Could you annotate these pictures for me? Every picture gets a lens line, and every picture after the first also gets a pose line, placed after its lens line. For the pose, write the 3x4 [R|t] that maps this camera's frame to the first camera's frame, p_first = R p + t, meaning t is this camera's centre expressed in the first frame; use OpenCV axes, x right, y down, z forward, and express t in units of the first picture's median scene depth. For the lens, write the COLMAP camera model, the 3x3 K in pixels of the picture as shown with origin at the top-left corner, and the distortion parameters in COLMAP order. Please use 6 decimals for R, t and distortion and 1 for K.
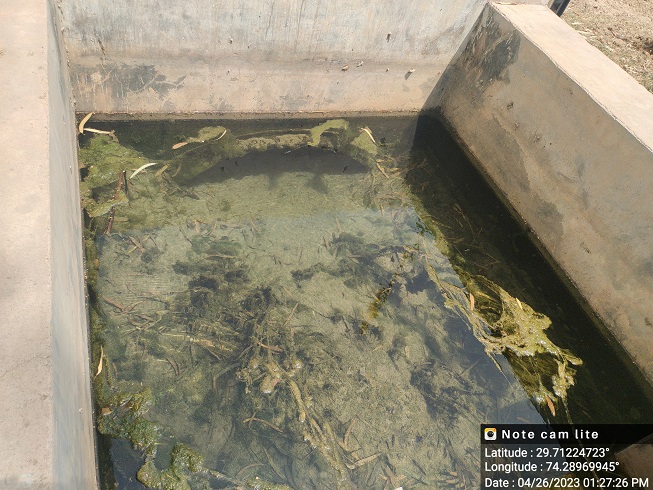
lens RADIAL K [[514.0, 0, 327.9], [0, 514.0, 224.5], [0, 0, 1]] dist [0.070546, -0.040002]
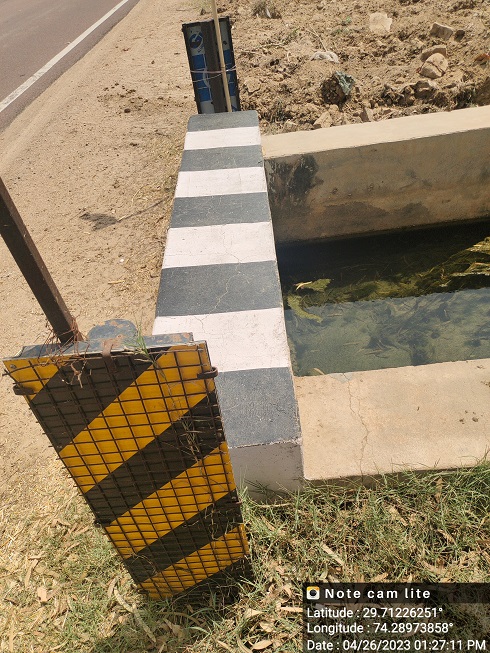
lens RADIAL K [[514.0, 0, 243.3], [0, 514.0, 328.0], [0, 0, 1]] dist [0.070546, -0.040002]
pose [[0.285830, -0.804479, 0.520687, -0.793530], [0.812116, 0.491790, 0.314023, -0.731645], [-0.508694, 0.333101, 0.793898, 0.151810]]
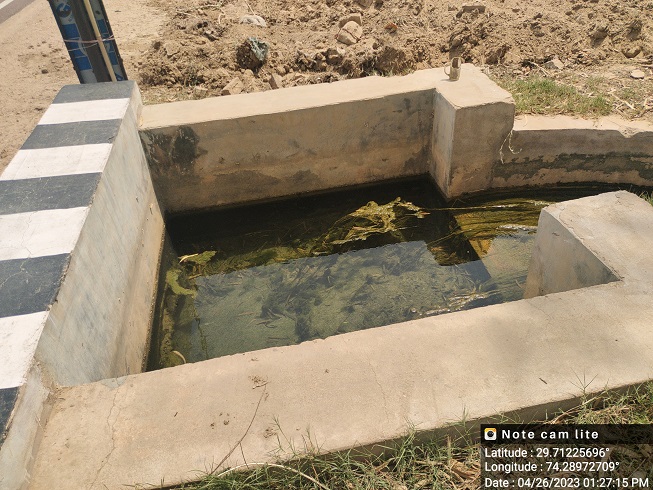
lens RADIAL K [[514.0, 0, 327.5], [0, 514.0, 245.7], [0, 0, 1]] dist [0.070546, -0.040002]
pose [[0.167287, -0.788902, 0.591311, -0.640841], [0.789146, 0.466661, 0.399344, -0.480857], [-0.590986, 0.399825, 0.700625, -0.048315]]
